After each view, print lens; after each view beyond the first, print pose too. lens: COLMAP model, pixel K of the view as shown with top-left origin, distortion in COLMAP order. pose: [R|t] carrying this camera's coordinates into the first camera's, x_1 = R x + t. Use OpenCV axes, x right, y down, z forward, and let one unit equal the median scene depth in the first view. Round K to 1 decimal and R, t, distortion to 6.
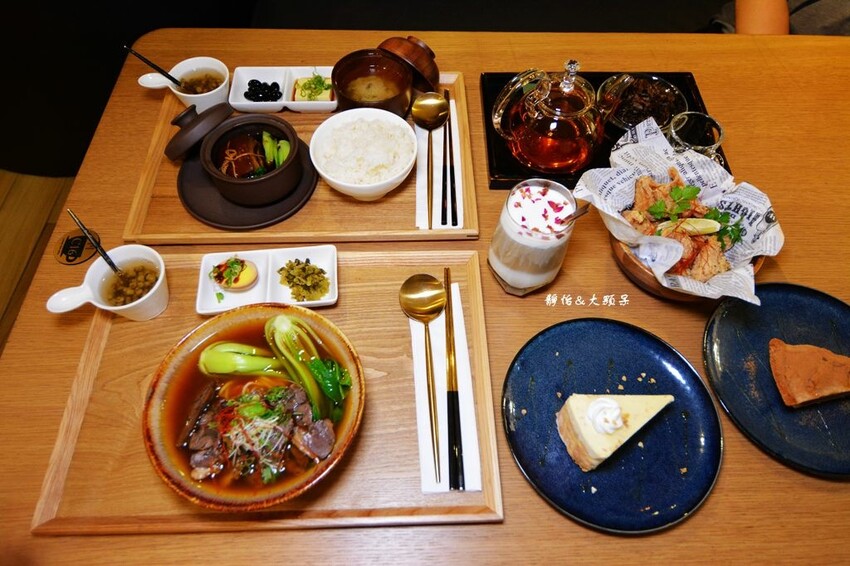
lens RADIAL K [[390.4, 0, 426.7], [0, 390.4, 259.5], [0, 0, 1]] dist [-0.001584, -0.001020]
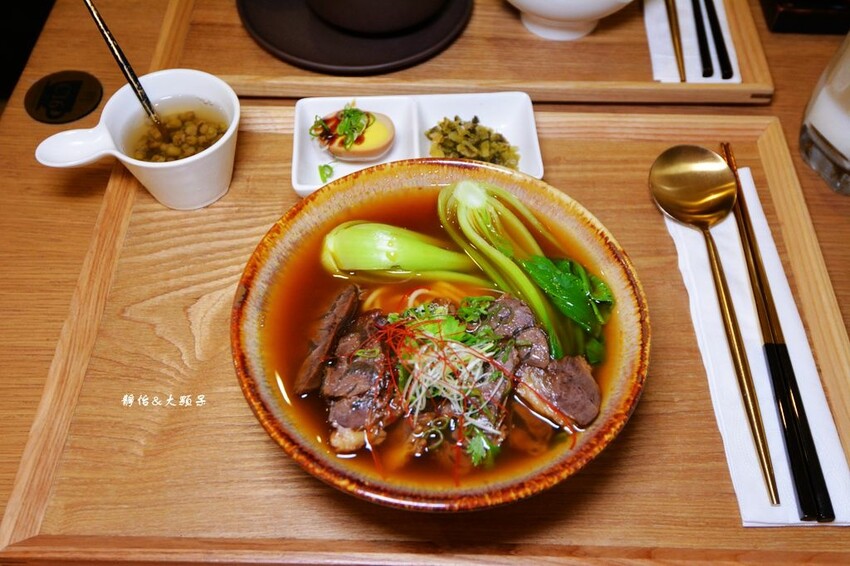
lens RADIAL K [[592.5, 0, 425.0], [0, 592.5, 283.0], [0, 0, 1]] dist [0.006555, 0.000953]
pose [[0.998818, 0.033377, -0.035348, -0.356819], [-0.035246, 0.997938, -0.053651, 0.297009], [0.033485, 0.054833, 0.997934, 0.172083]]
